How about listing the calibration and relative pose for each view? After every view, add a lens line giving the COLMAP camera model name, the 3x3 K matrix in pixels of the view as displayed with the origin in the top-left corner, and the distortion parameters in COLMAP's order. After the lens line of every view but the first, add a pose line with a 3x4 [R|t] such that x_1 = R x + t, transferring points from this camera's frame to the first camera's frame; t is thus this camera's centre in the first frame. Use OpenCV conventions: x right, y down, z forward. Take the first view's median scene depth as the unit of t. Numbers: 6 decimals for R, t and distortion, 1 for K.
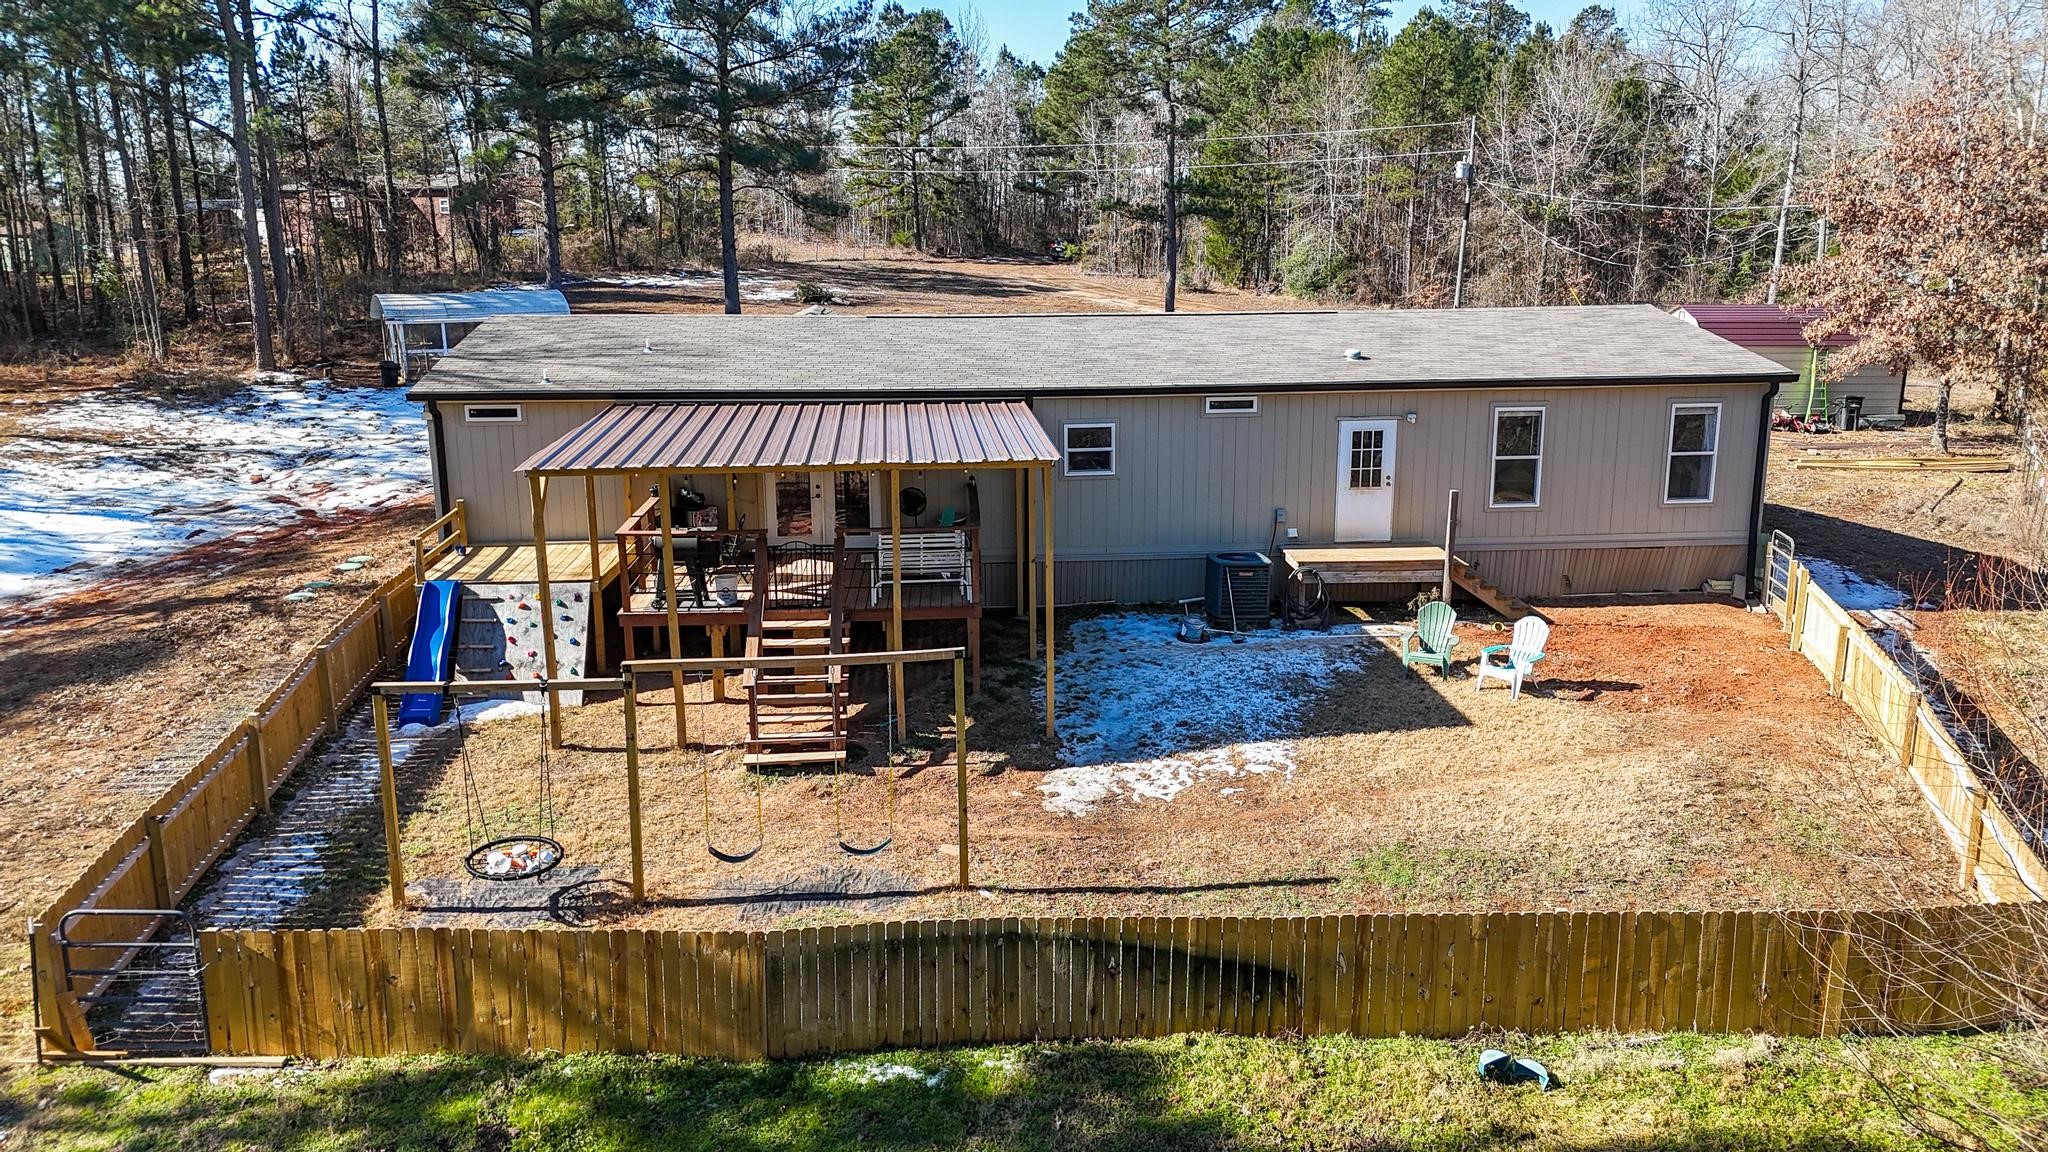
lens RADIAL K [[1551.6, 0, 1024.0], [0, 1551.6, 576.0], [0, 0, 1]] dist [0.110394, -0.123730]
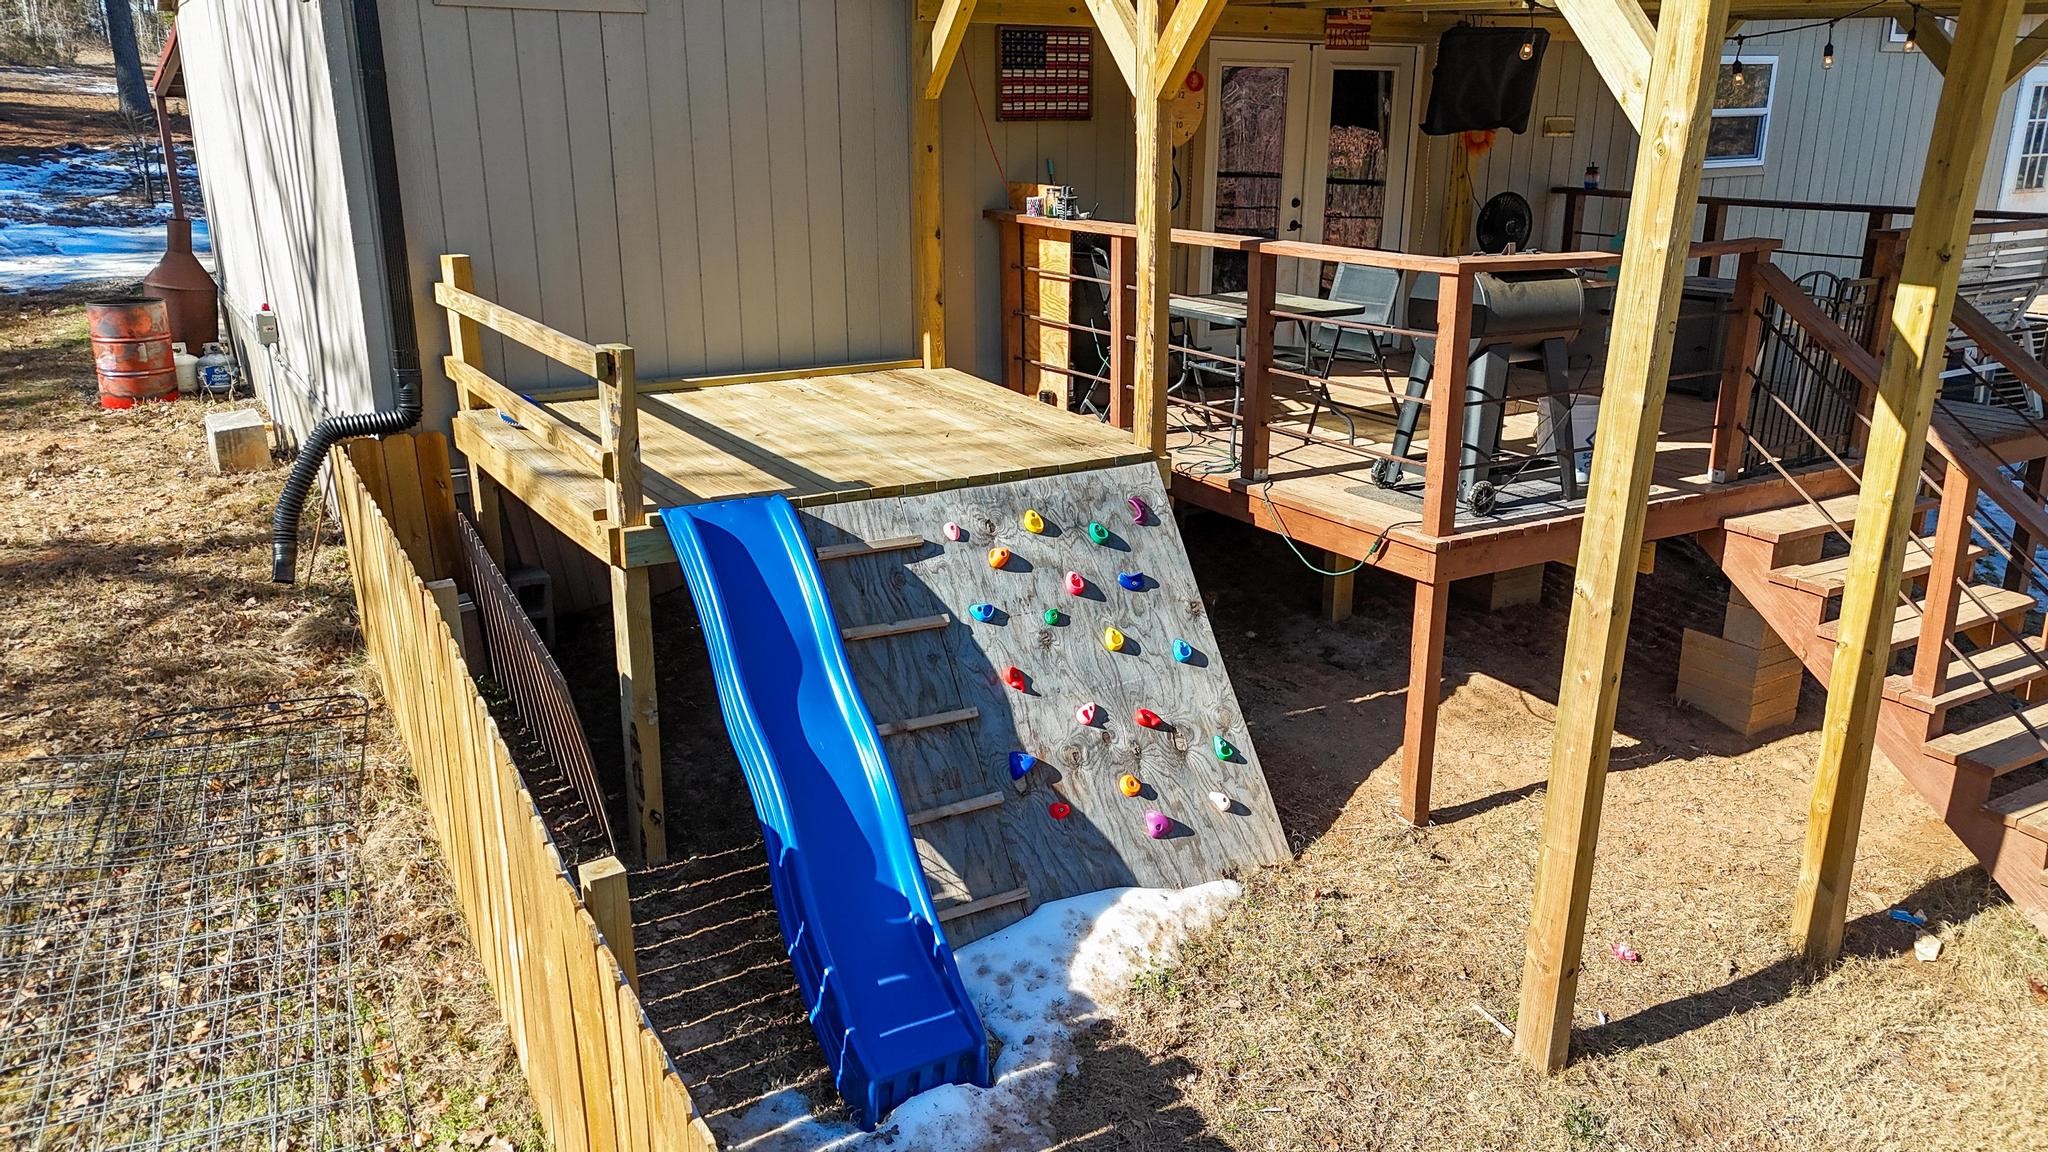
lens RADIAL K [[1551.6, 0, 1024.0], [0, 1551.6, 576.0], [0, 0, 1]] dist [0.110394, -0.123730]
pose [[0.886954, -0.122323, 0.445364, -0.449396], [0.089522, 0.991535, 0.094048, -0.004820], [-0.453098, -0.043547, 0.890397, 0.745642]]
